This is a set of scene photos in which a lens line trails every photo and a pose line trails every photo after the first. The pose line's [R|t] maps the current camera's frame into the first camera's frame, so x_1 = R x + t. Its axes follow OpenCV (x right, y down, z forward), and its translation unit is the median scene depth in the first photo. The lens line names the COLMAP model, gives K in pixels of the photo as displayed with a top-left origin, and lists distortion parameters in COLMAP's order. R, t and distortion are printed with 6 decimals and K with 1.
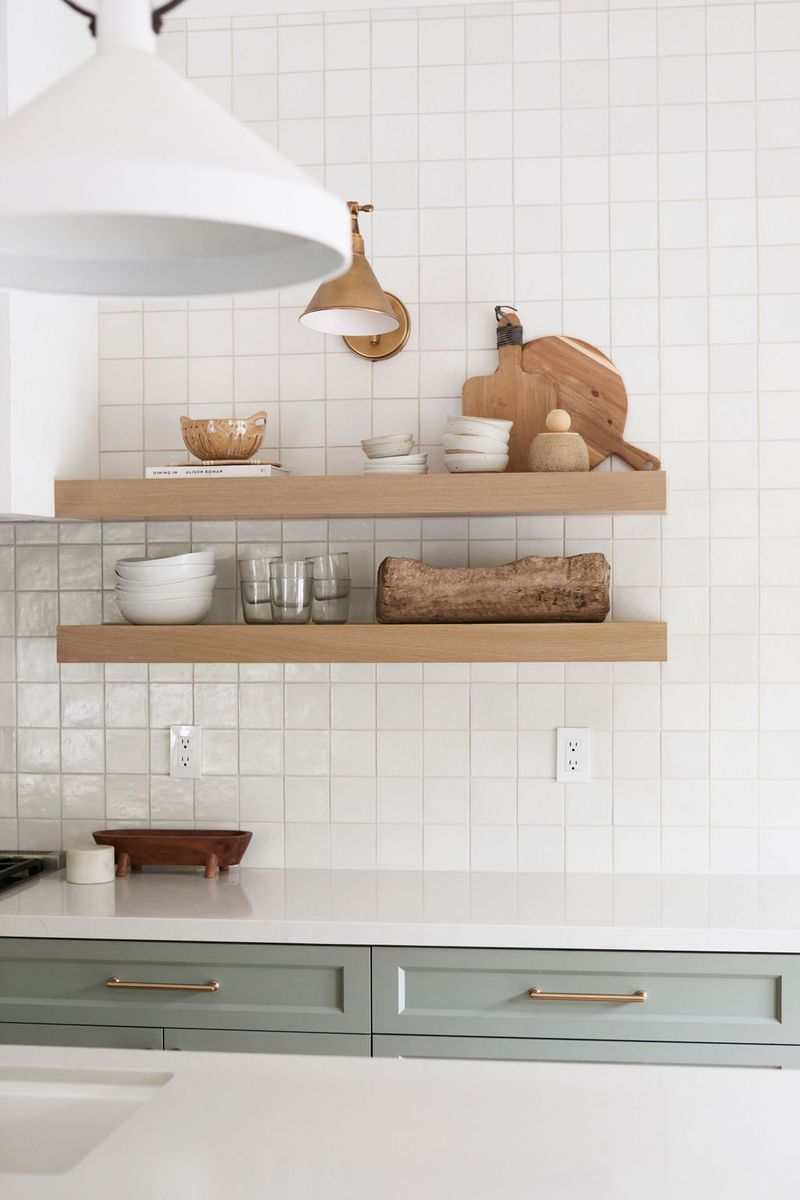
lens RADIAL K [[1827.5, 0, 415.6], [0, 1827.5, 639.1], [0, 0, 1]] dist [-0.040870, 0.000000]
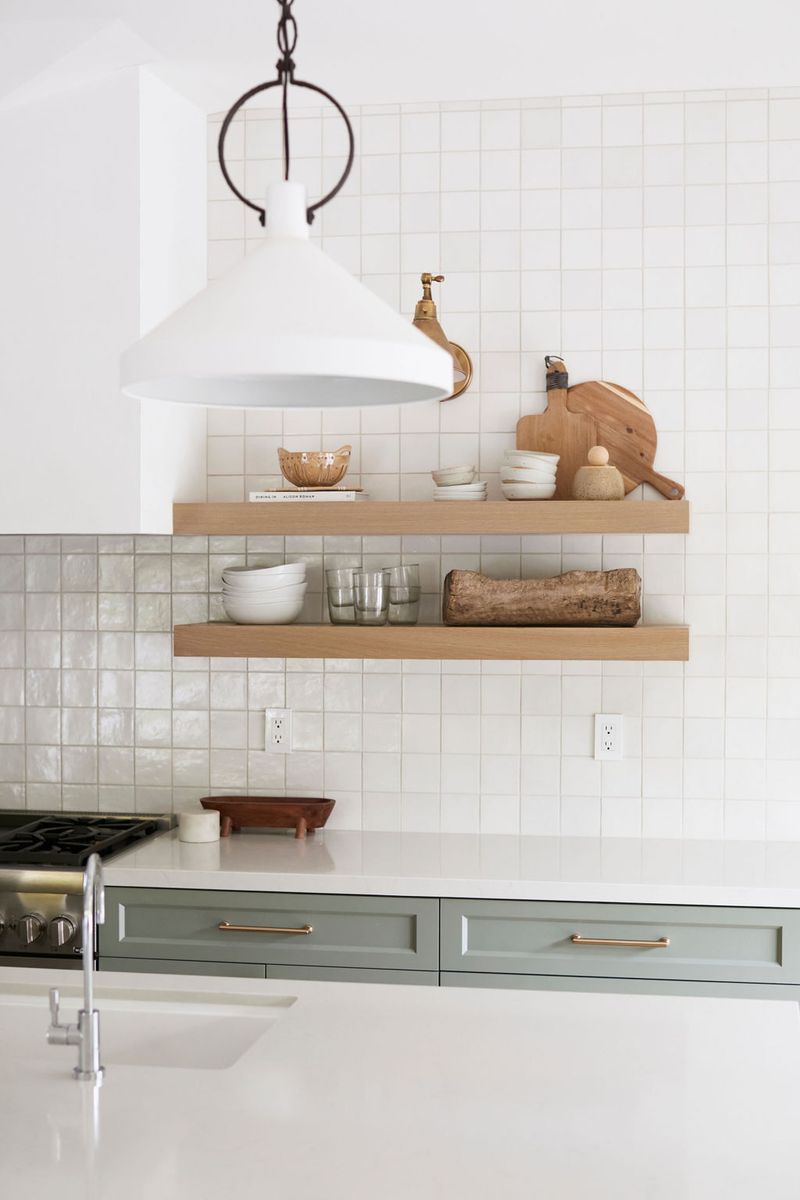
lens RADIAL K [[1758.4, 0, 398.8], [0, 1758.4, 598.2], [0, 0, 1]] dist [-0.050226, 0.000000]
pose [[0.999541, 0.006878, -0.029497, -0.016245], [-0.006896, 0.999976, -0.000502, -0.024883], [0.029492, 0.000705, 0.999565, -0.136918]]
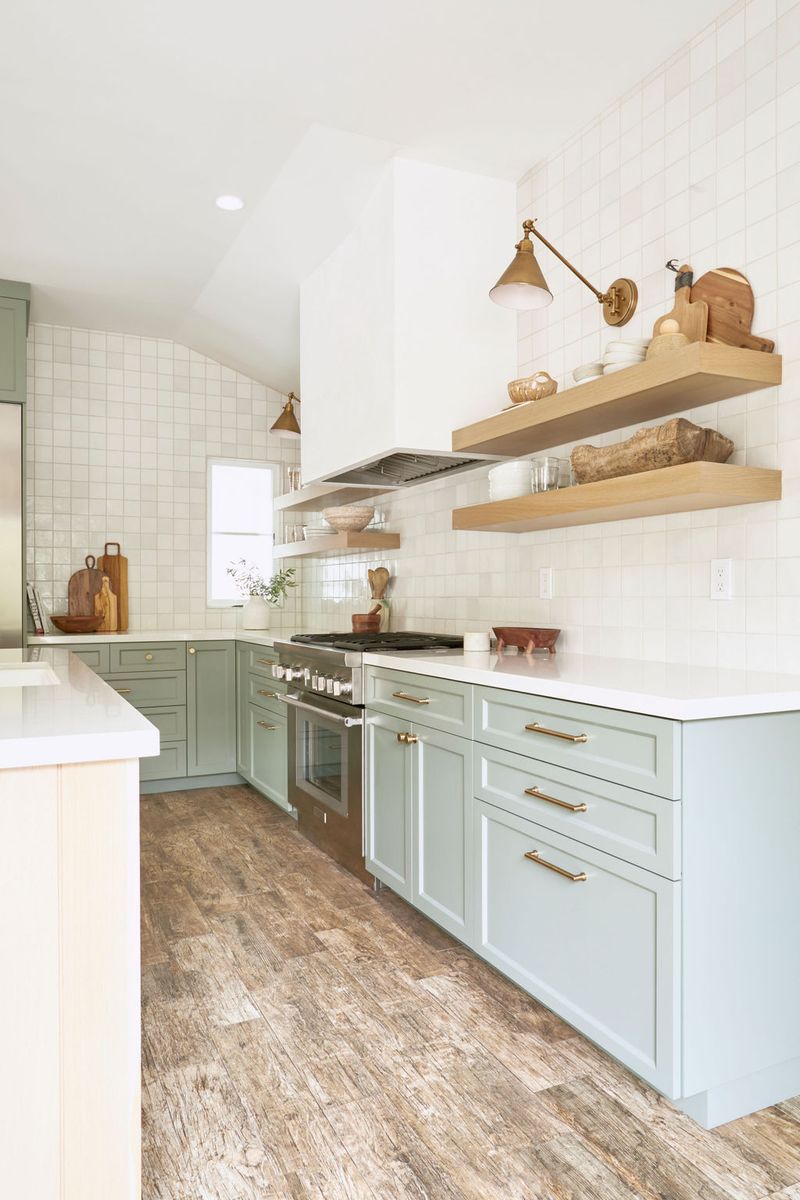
lens RADIAL K [[814.2, 0, 410.0], [0, 814.2, 595.3], [0, 0, 1]] dist [-0.007528, 0.007997]
pose [[0.584291, 0.006879, -0.811515, 0.443228], [-0.019479, 0.999795, -0.005550, 0.084033], [0.811311, 0.019050, 0.584305, 0.474669]]
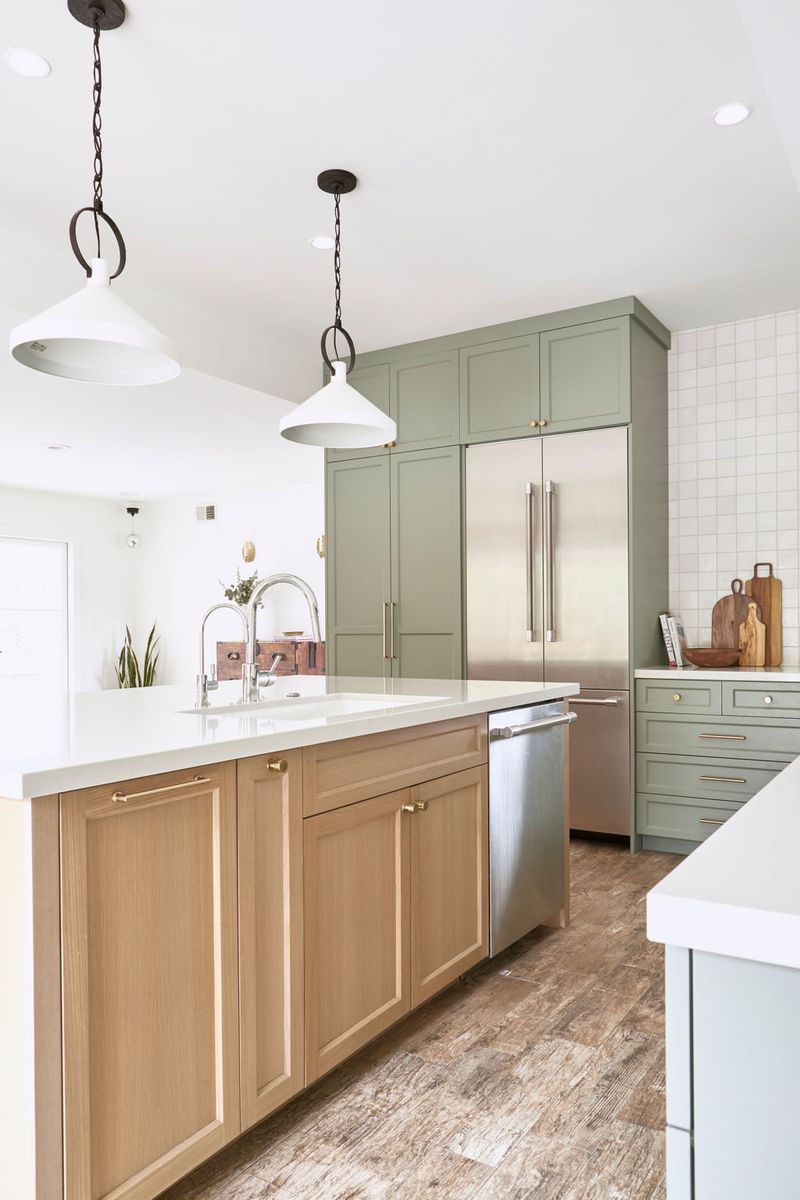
lens RADIAL K [[867.7, 0, 415.2], [0, 867.7, 625.0], [0, 0, 1]] dist [-0.014871, 0.022925]
pose [[-0.374533, 0.010485, -0.927154, 0.379178], [-0.007549, 0.999868, 0.014356, 0.073177], [0.927183, 0.012376, -0.374405, 0.856192]]
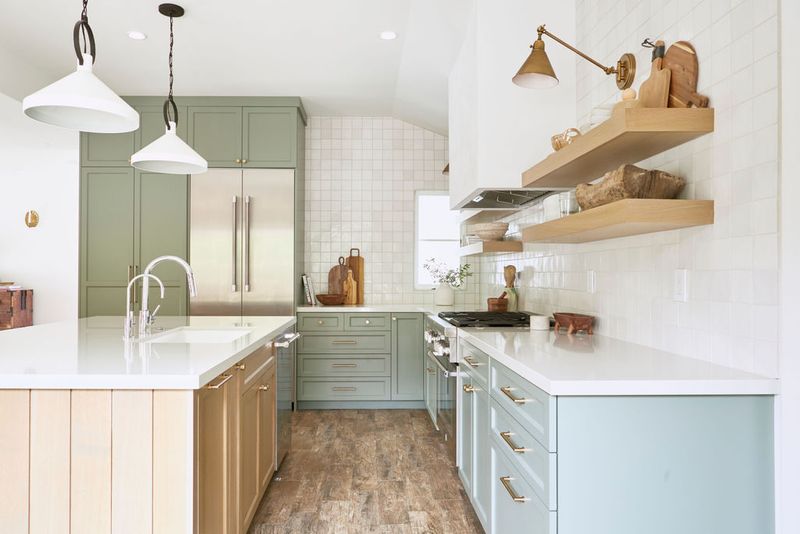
lens RADIAL K [[578.4, 0, 381.4], [0, 578.4, 264.8], [0, 0, 1]] dist [-0.014871, 0.022925]
pose [[0.193454, -0.006213, -0.981090, 0.567689], [-0.023768, 0.999657, -0.011017, 0.057759], [0.980821, 0.025449, 0.193240, 0.632590]]
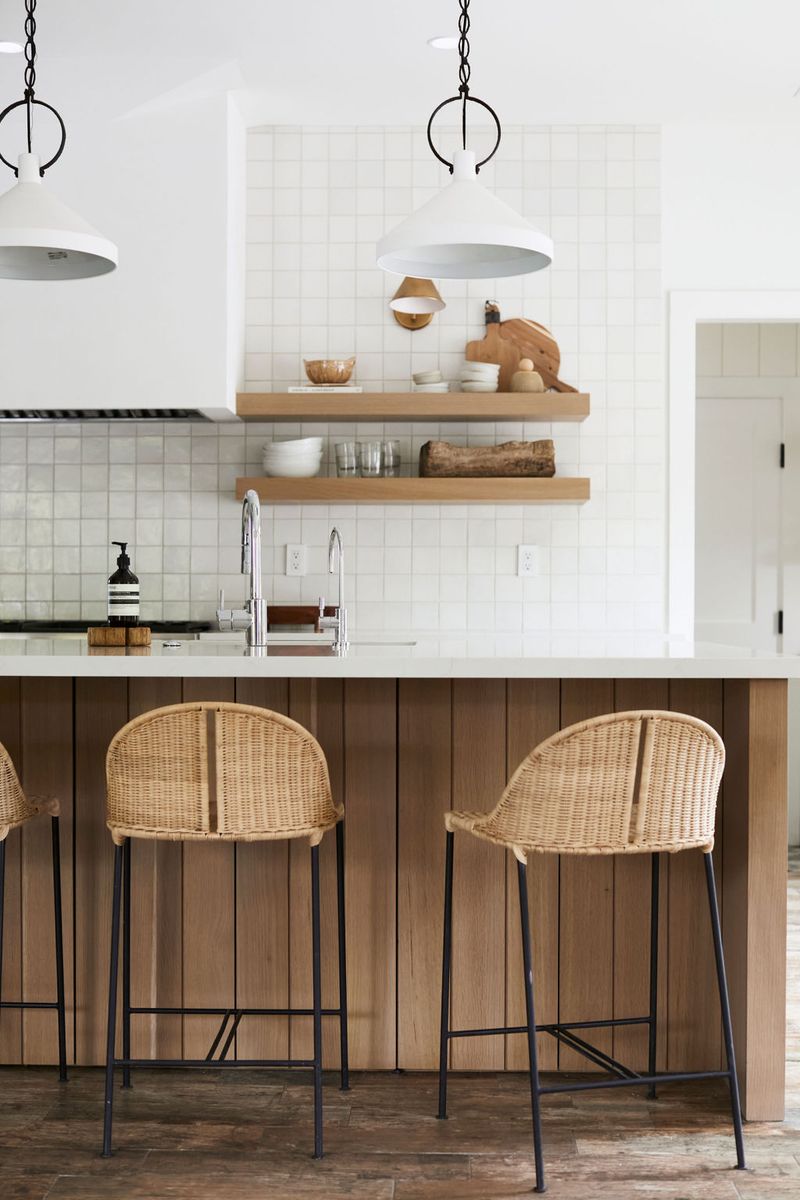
lens RADIAL K [[1758.4, 0, 388.9], [0, 1758.4, 604.7], [0, 0, 1]] dist [-0.050226, 0.000000]
pose [[0.991594, 0.008653, 0.129098, -0.260296], [-0.005239, 0.999628, -0.026756, 0.151662], [-0.129281, 0.025855, 0.991271, -0.631856]]
